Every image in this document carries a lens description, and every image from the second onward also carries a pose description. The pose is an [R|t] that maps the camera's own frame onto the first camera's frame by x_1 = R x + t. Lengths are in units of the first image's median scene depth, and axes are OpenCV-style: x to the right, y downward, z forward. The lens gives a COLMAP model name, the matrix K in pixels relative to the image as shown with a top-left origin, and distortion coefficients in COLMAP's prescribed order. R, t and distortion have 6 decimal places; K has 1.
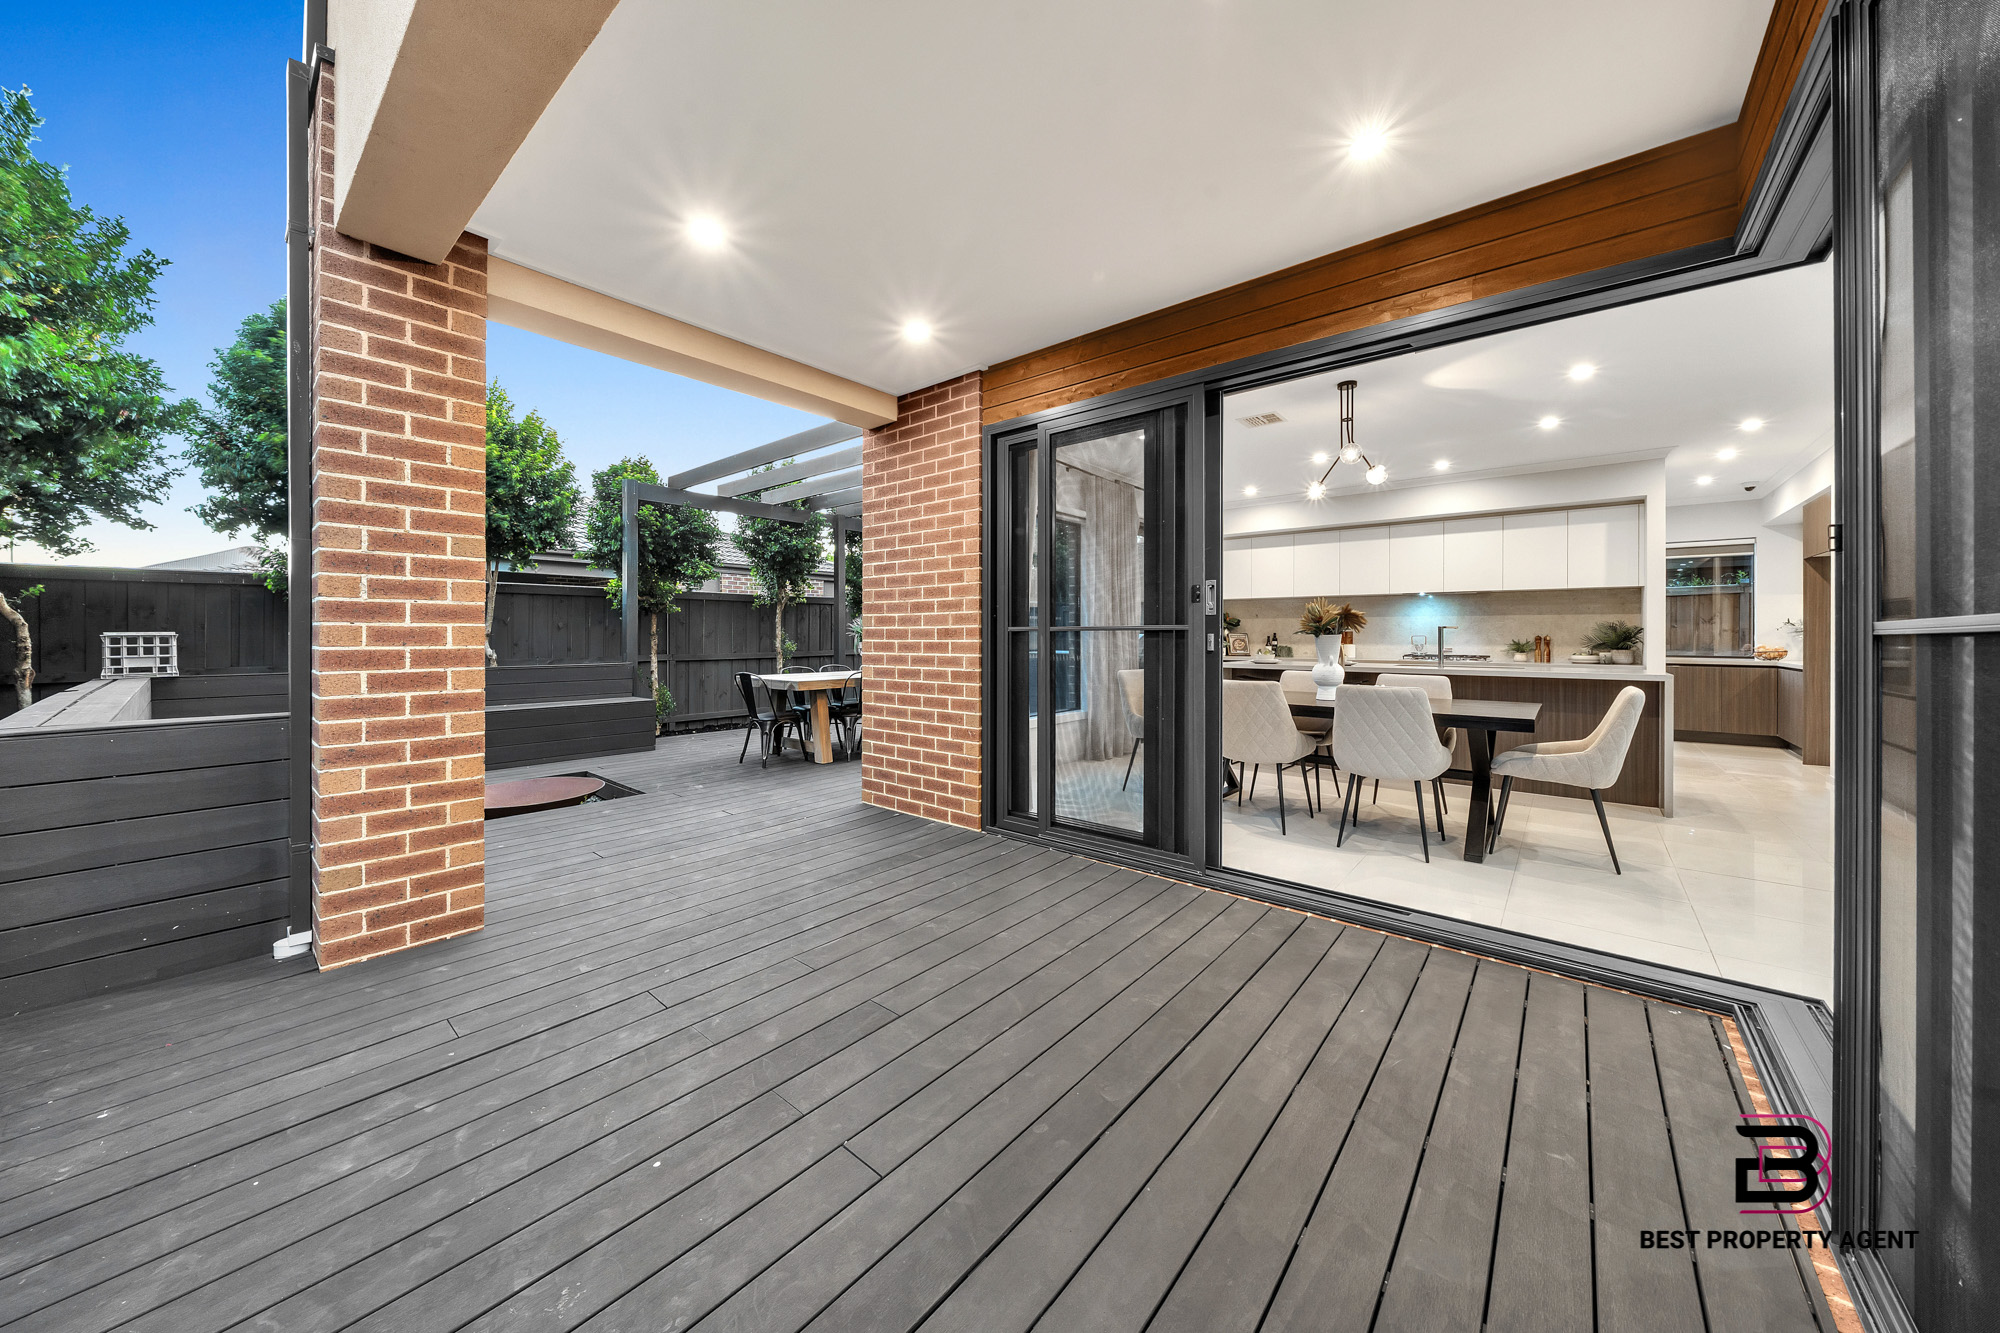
lens RADIAL K [[681.0, 0, 978.5], [0, 681.0, 634.2], [0, 0, 1]] dist [-0.009268, 0.000534]
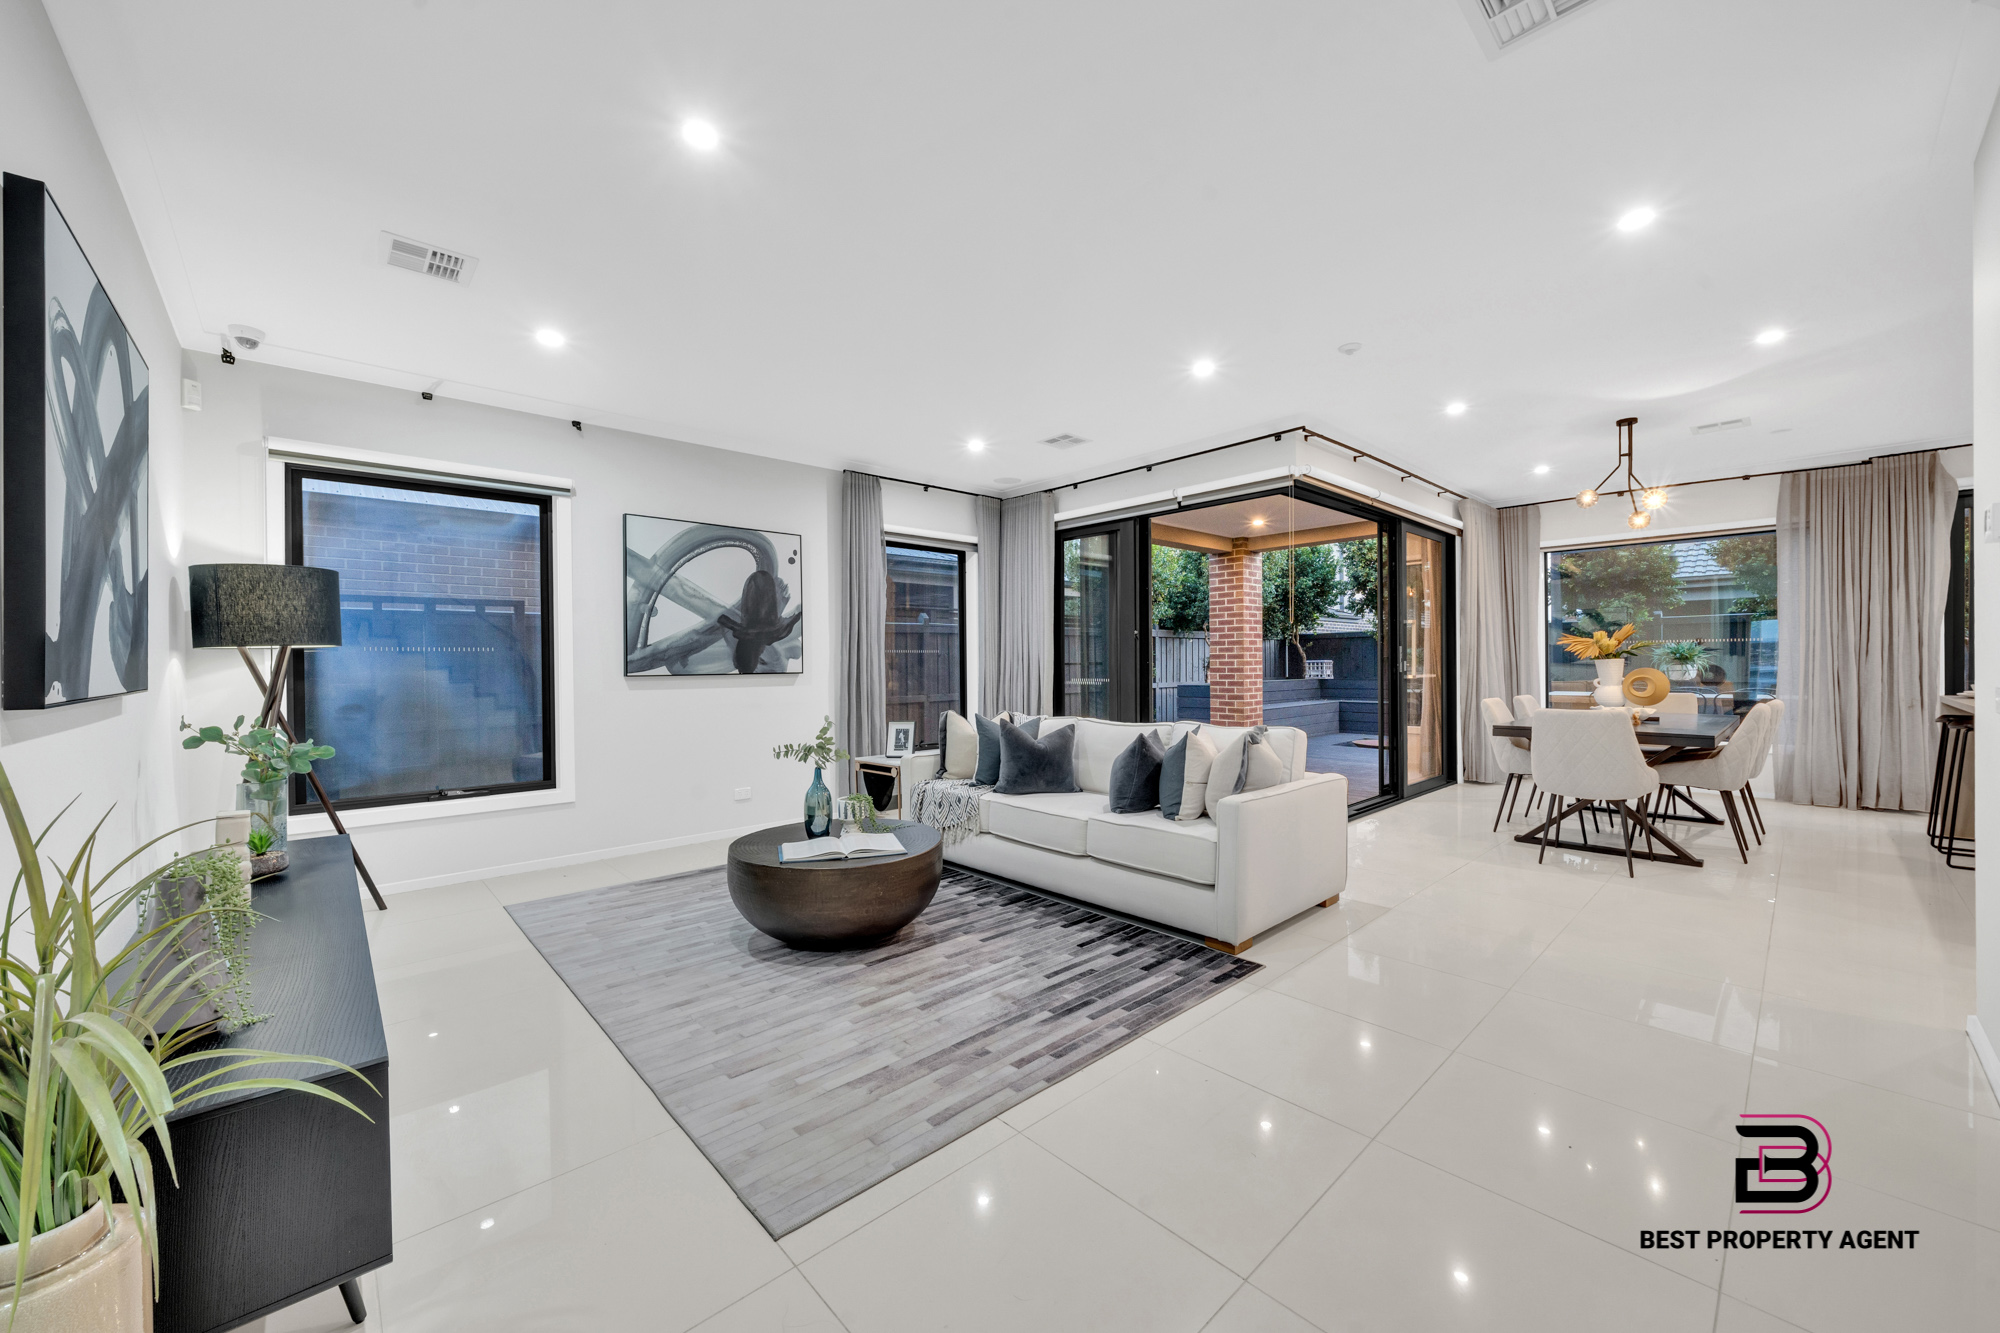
lens RADIAL K [[736.2, 0, 1009.4], [0, 736.2, 665.7], [0, 0, 1]] dist [-0.002104, -0.000347]
pose [[-0.114329, 0.002638, -0.993439, 1.184215], [0.011148, 0.999937, 0.001372, -0.001252], [0.993380, -0.010917, -0.114351, 0.130618]]
